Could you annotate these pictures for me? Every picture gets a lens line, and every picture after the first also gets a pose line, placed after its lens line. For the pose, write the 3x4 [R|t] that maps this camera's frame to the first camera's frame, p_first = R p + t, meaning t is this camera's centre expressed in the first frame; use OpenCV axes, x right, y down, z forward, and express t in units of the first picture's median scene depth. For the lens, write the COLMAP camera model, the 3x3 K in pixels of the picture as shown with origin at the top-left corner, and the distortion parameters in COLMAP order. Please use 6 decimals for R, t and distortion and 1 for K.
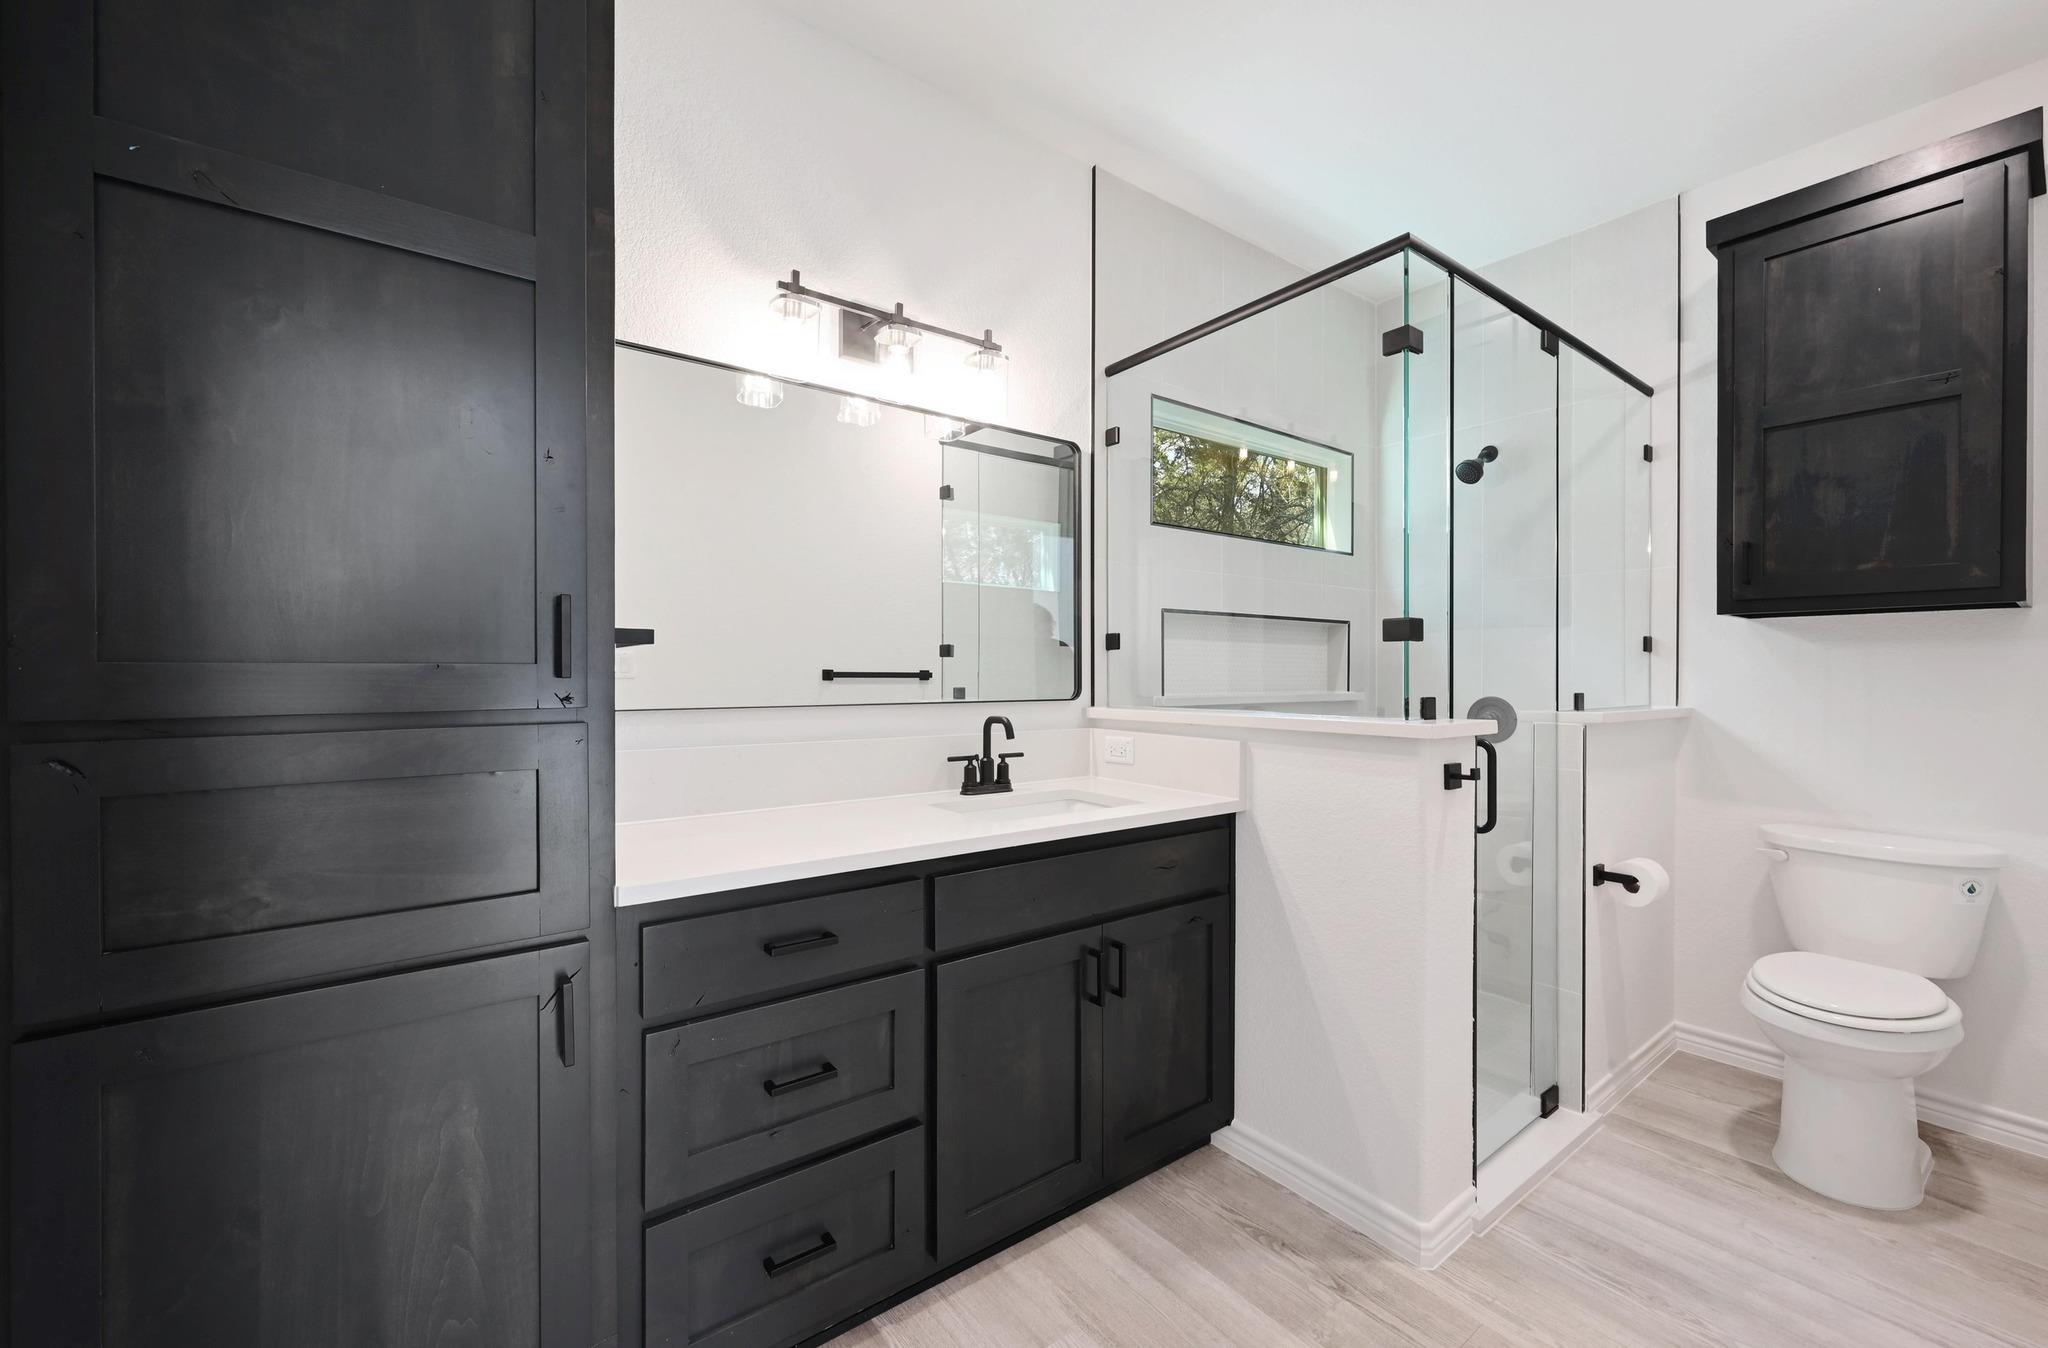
lens RADIAL K [[809.2, 0, 1022.3], [0, 809.2, 672.4], [0, 0, 1]] dist [0.000392, 0.000085]
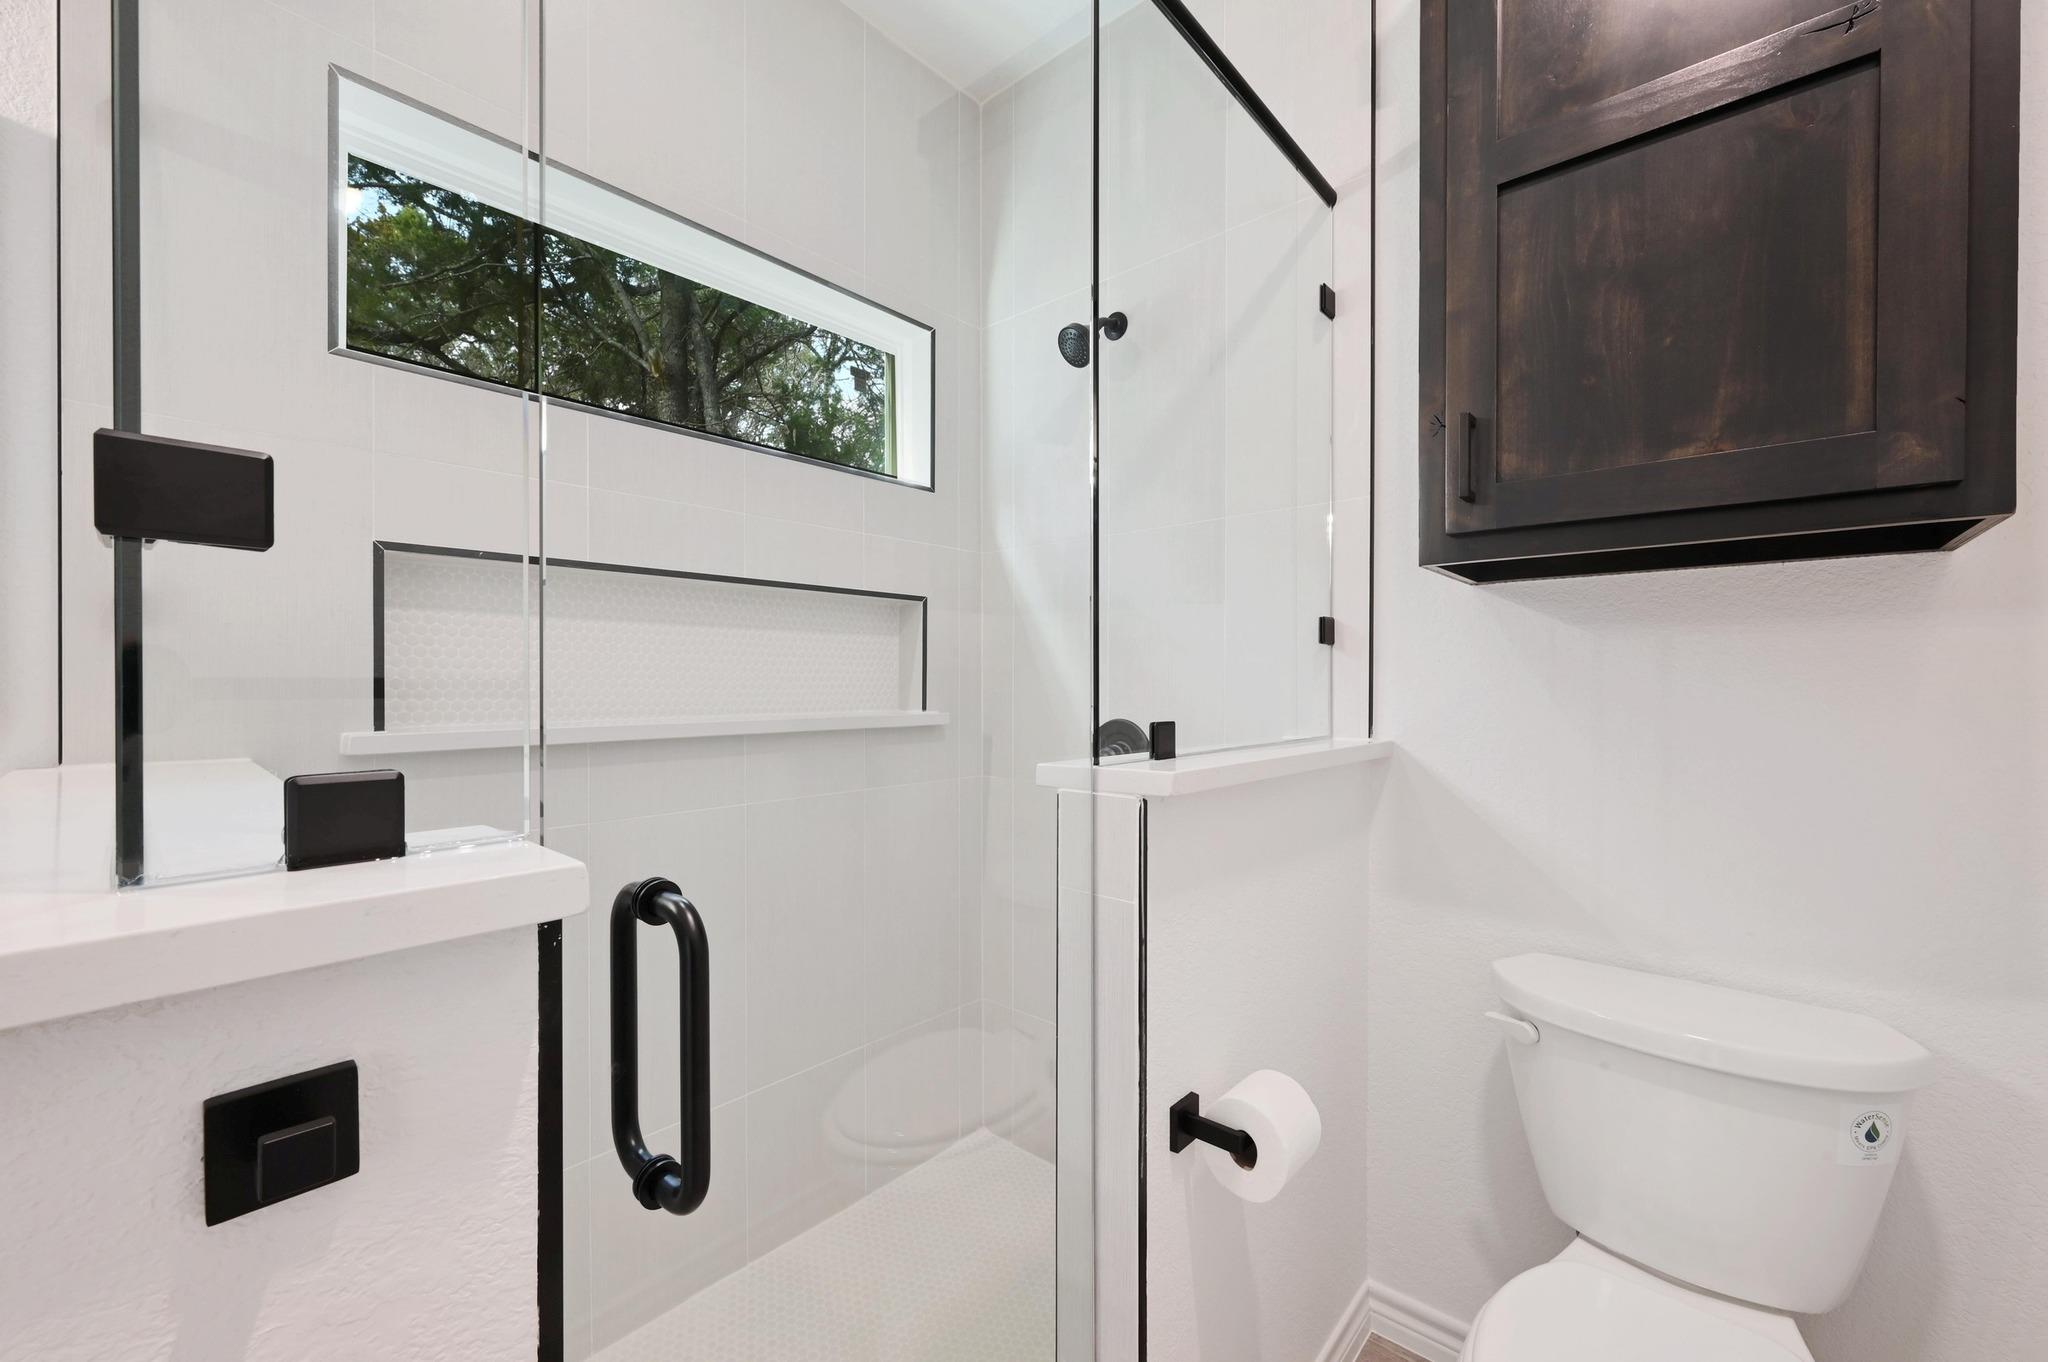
lens RADIAL K [[809.2, 0, 1015.4], [0, 809.2, 678.5], [0, 0, 1]] dist [0.000392, 0.000085]
pose [[0.980512, 0.002004, 0.196451, 0.449519], [-0.001353, 0.999993, -0.003448, 0.001400], [-0.196457, 0.003115, 0.980508, 0.486384]]
